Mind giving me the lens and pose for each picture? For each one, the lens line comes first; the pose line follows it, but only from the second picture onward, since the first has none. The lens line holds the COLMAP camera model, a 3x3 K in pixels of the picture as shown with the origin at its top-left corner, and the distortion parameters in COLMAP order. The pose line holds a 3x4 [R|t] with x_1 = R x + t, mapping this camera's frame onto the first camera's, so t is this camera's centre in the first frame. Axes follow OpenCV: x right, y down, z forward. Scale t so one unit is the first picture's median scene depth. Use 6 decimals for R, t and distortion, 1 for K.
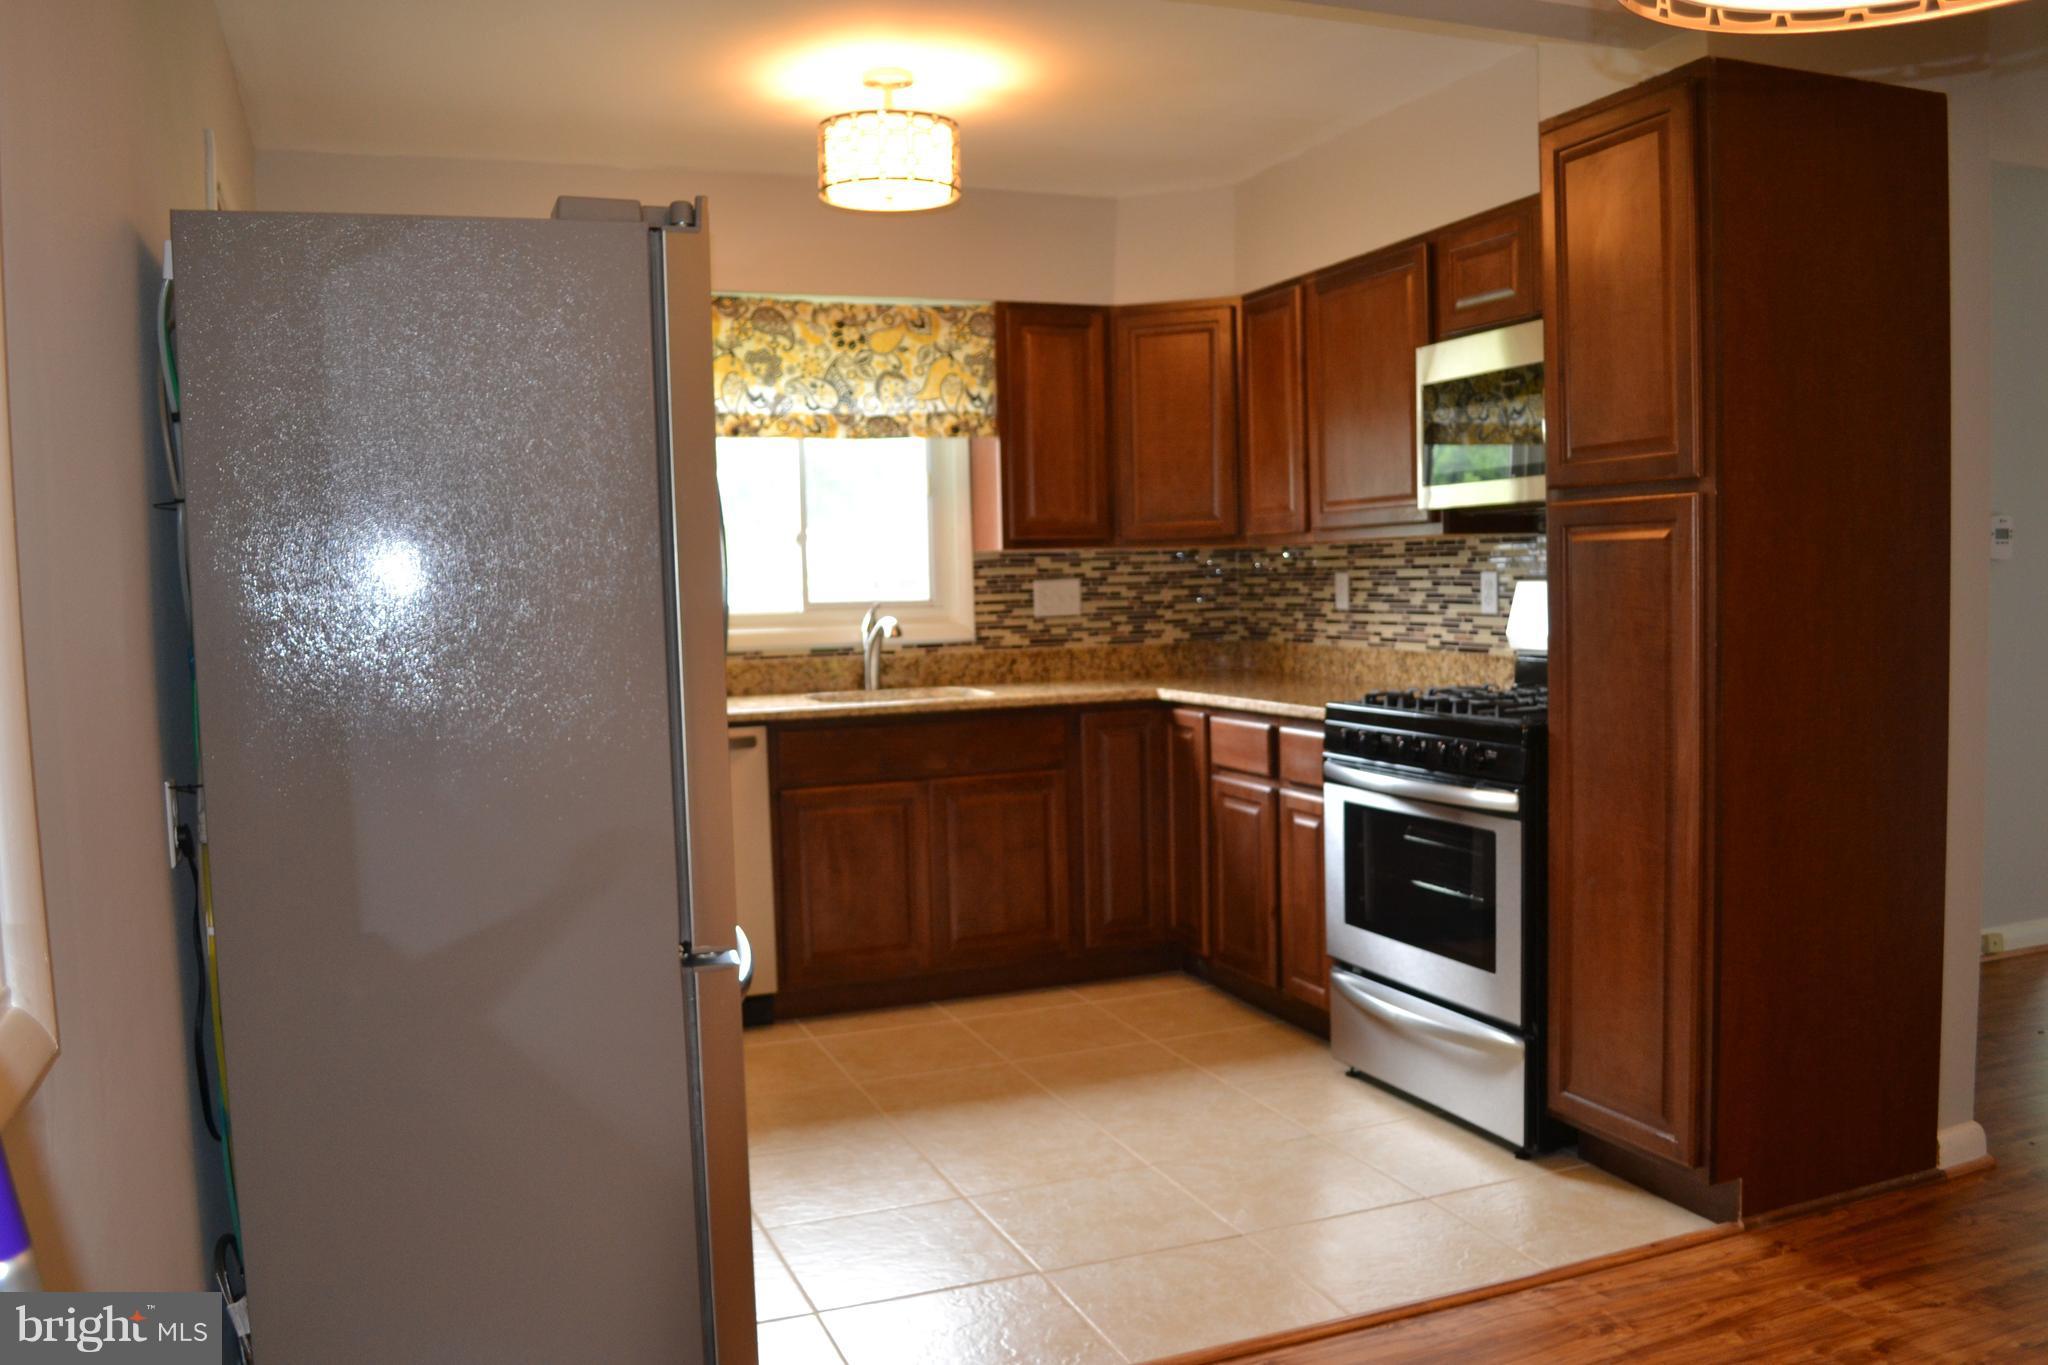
lens RADIAL K [[1636.5, 0, 1010.5], [0, 1636.5, 683.9], [0, 0, 1]] dist [-0.071392, -0.002953]
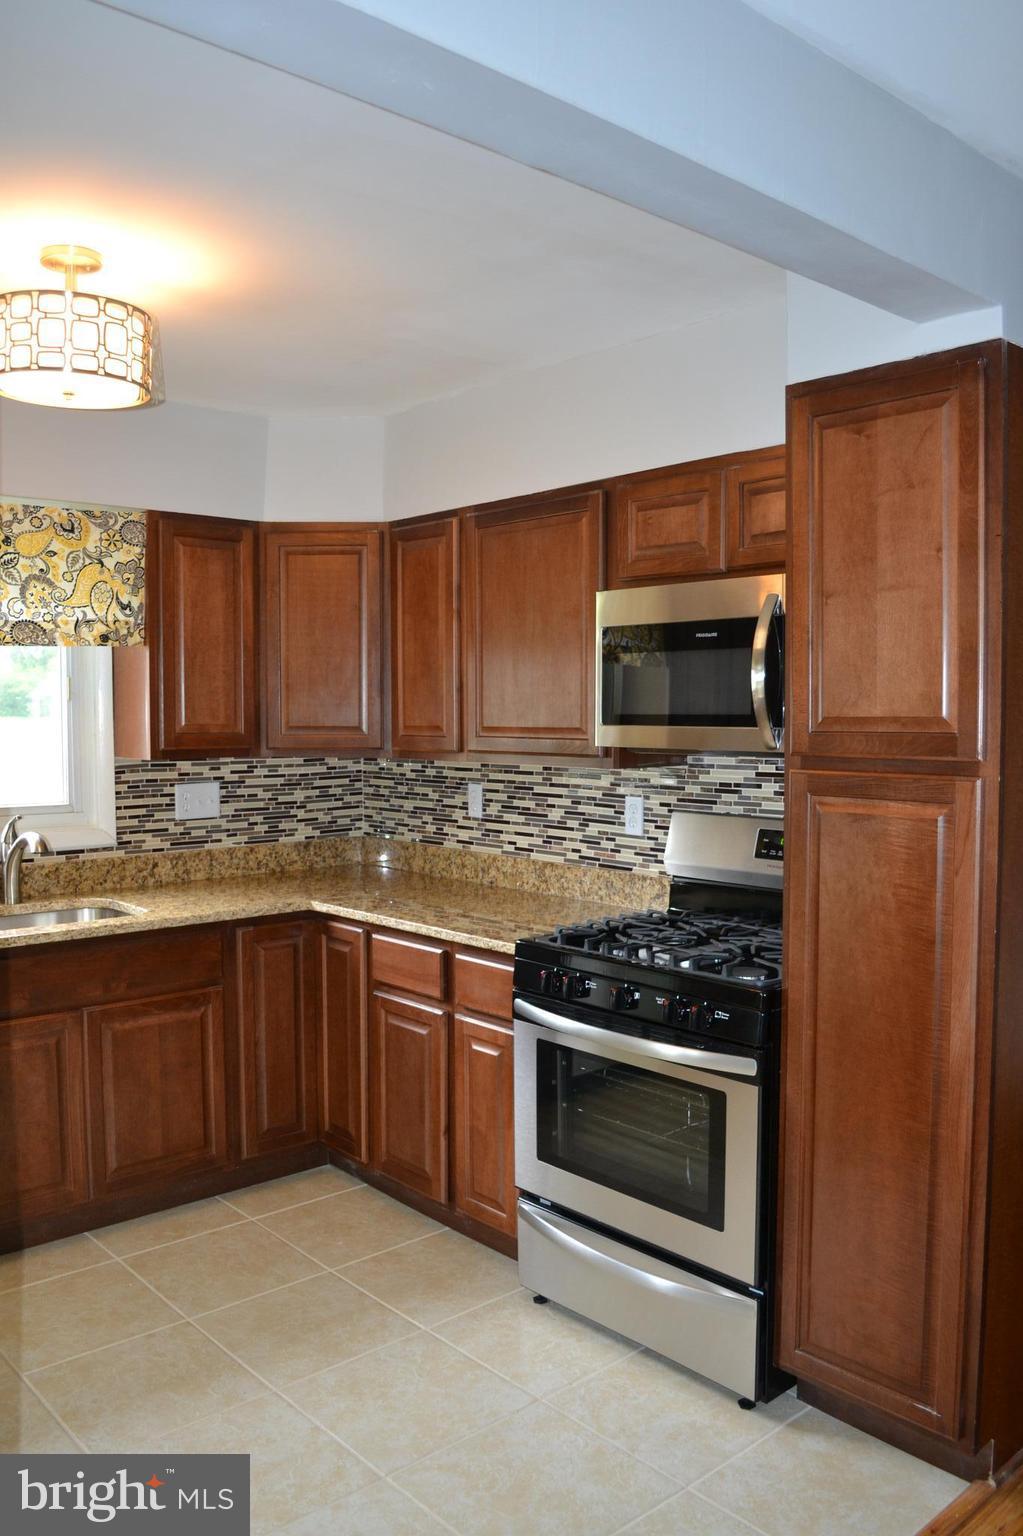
lens RADIAL K [[1227.4, 0, 510.1], [0, 1227.4, 778.5], [0, 0, 1]] dist [-0.071392, -0.002953]
pose [[0.938126, 0.005271, 0.346255, -0.060356], [-0.000834, 0.999916, -0.012962, -0.064640], [-0.346294, 0.011872, 0.938051, 0.241272]]
